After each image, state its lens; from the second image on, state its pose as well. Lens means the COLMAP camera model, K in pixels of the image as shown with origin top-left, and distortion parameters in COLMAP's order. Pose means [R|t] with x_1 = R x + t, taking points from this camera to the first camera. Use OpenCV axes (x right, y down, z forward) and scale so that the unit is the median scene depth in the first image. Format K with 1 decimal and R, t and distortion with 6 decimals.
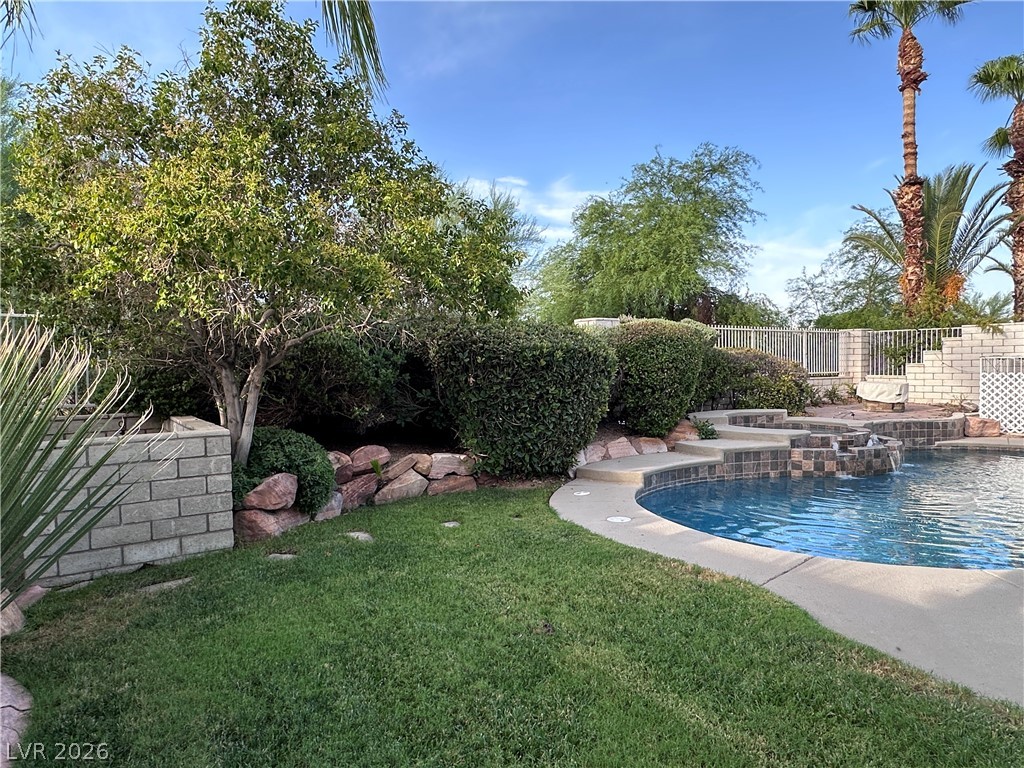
lens RADIAL K [[625.4, 0, 512.0], [0, 625.4, 384.0], [0, 0, 1]] dist [0.001346, 0.000145]
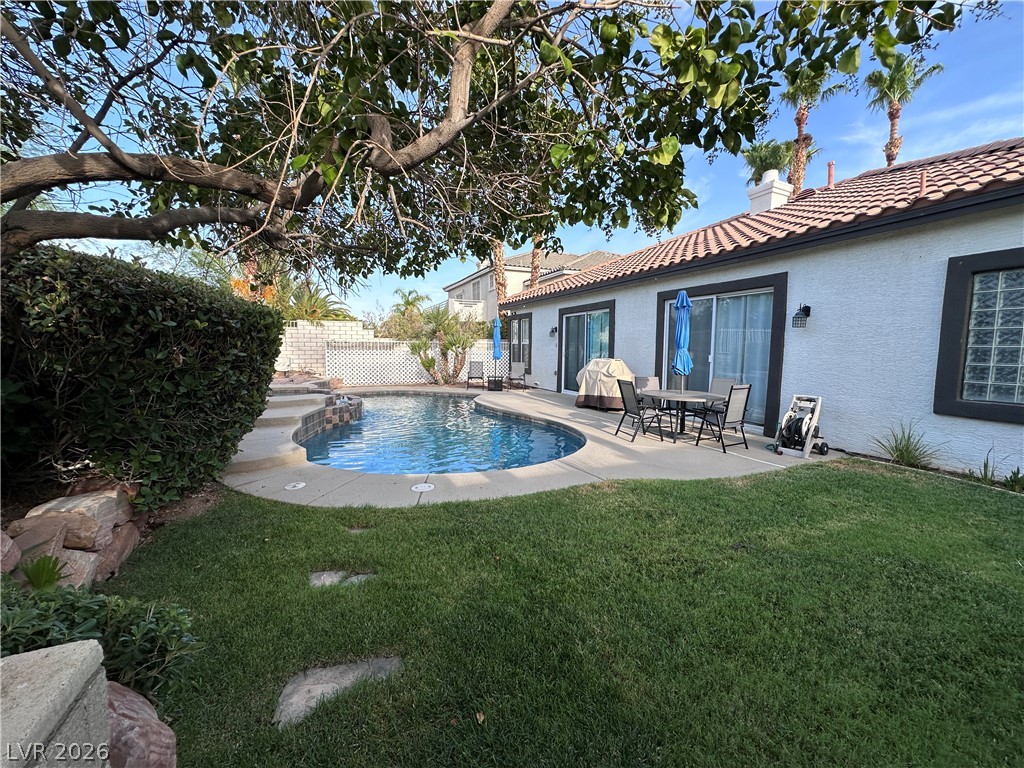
lens RADIAL K [[404.5, 0, 512.0], [0, 404.5, 384.0], [0, 0, 1]] dist [-0.000576, 0.000002]
pose [[0.192955, -0.076801, 0.978197, -0.220694], [0.013208, 0.997045, 0.075676, -0.003678], [-0.981119, -0.001682, 0.193399, 0.349792]]
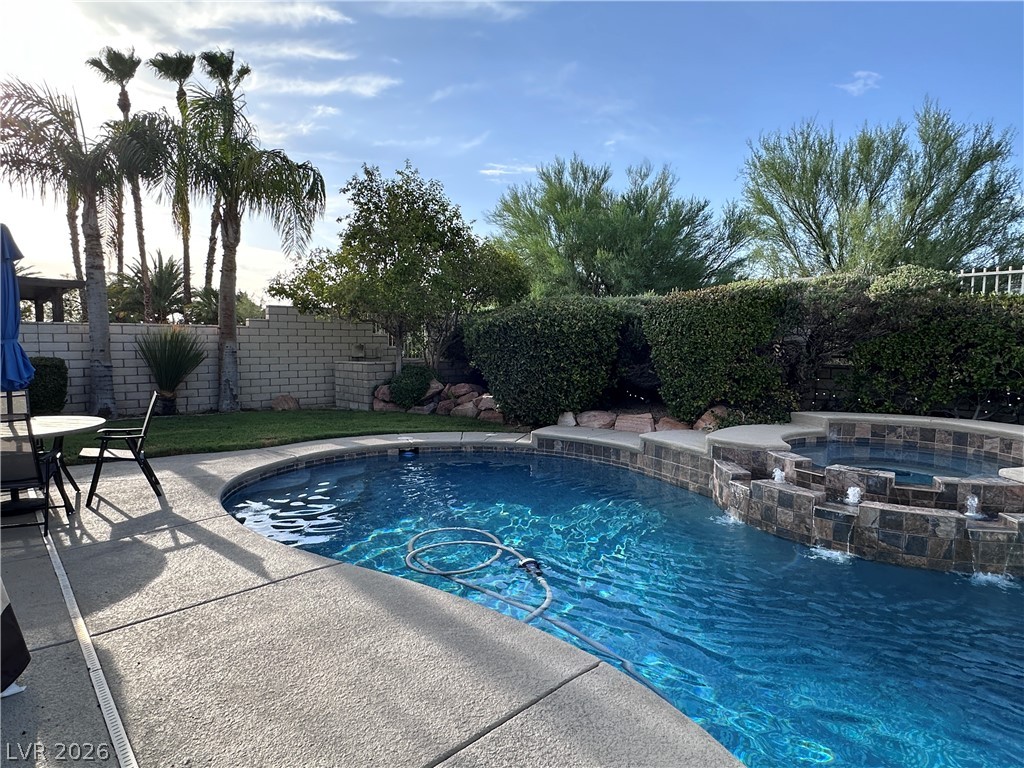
lens RADIAL K [[607.0, 0, 512.0], [0, 607.0, 384.0], [0, 0, 1]] dist [-0.000996, 0.000973]
pose [[0.147236, 0.086694, -0.985295, 0.836852], [-0.032669, 0.996034, 0.082757, -0.022156], [0.988562, 0.020004, 0.149484, 0.528223]]
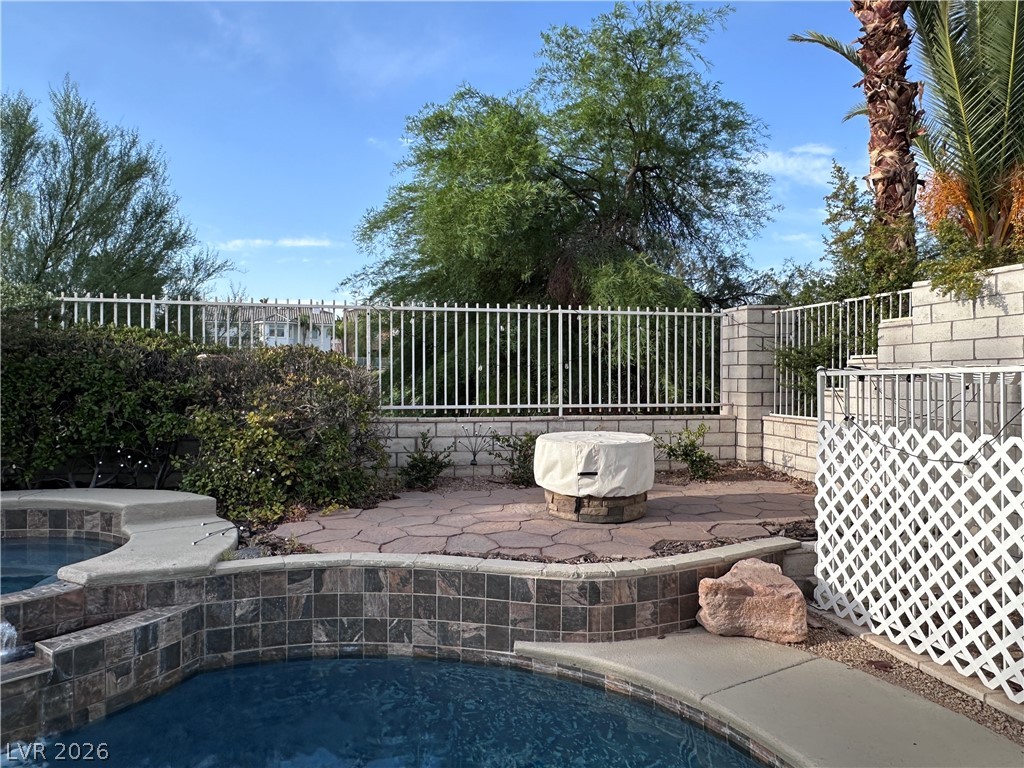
lens RADIAL K [[715.2, 0, 512.0], [0, 715.2, 384.0], [0, 0, 1]] dist [-0.001096, -0.000399]
pose [[0.932890, 0.019147, -0.359652, 0.810018], [-0.026460, 0.999531, -0.015420, -0.030395], [0.359188, 0.023902, 0.932959, 0.672136]]
